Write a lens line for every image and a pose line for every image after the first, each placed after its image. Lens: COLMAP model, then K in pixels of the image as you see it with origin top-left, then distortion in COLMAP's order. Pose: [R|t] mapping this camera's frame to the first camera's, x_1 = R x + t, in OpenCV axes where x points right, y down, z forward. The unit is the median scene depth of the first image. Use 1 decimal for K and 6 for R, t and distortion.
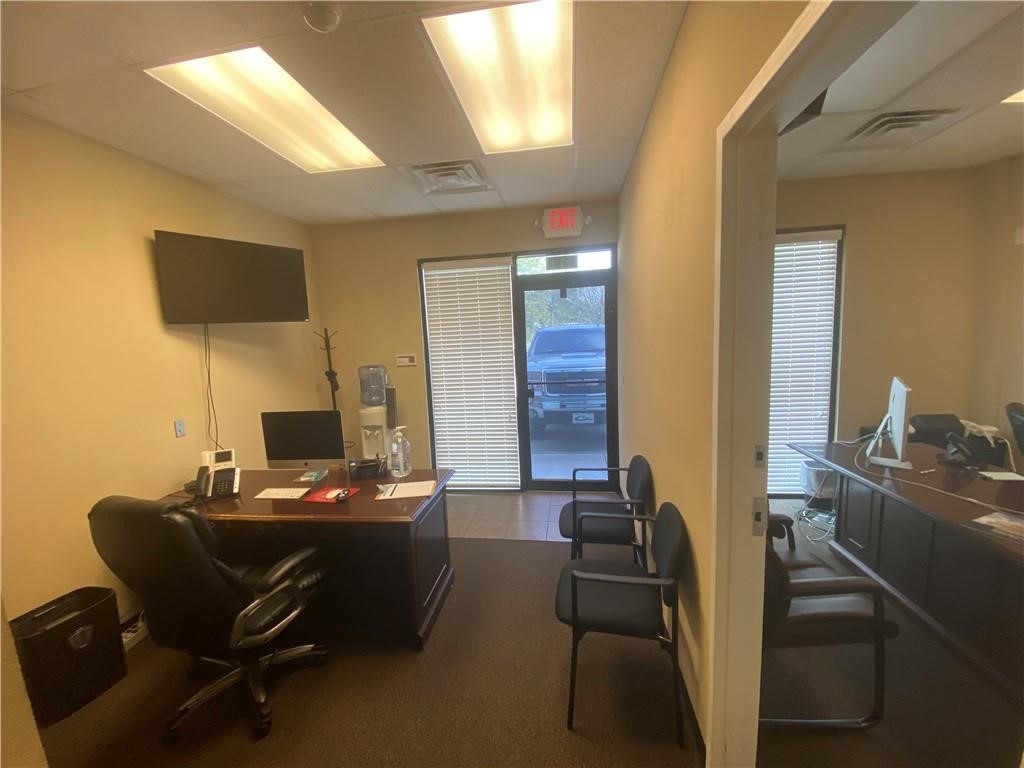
lens RADIAL K [[417.6, 0, 512.0], [0, 417.6, 384.0], [0, 0, 1]] dist [0.007789, -0.015259]
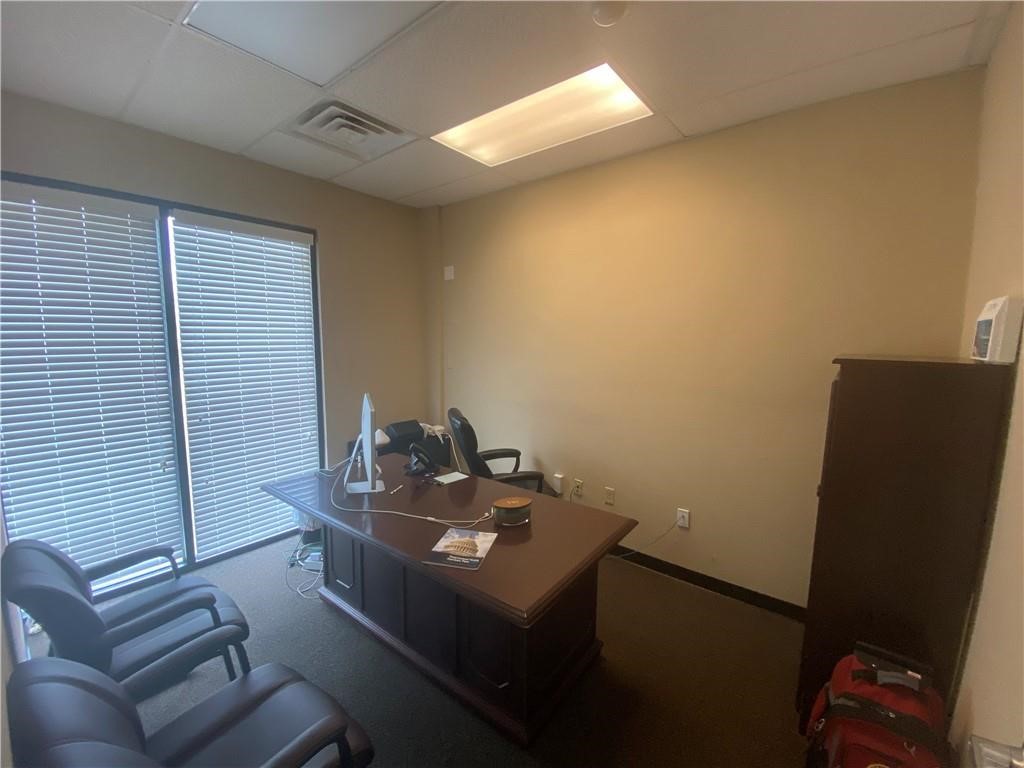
lens RADIAL K [[417.6, 0, 512.0], [0, 417.6, 384.0], [0, 0, 1]] dist [0.007789, -0.015259]
pose [[0.507763, -0.048994, 0.860103, 0.278301], [0.069758, 0.997441, 0.015635, -0.032517], [-0.858668, 0.052060, 0.509881, 0.227345]]
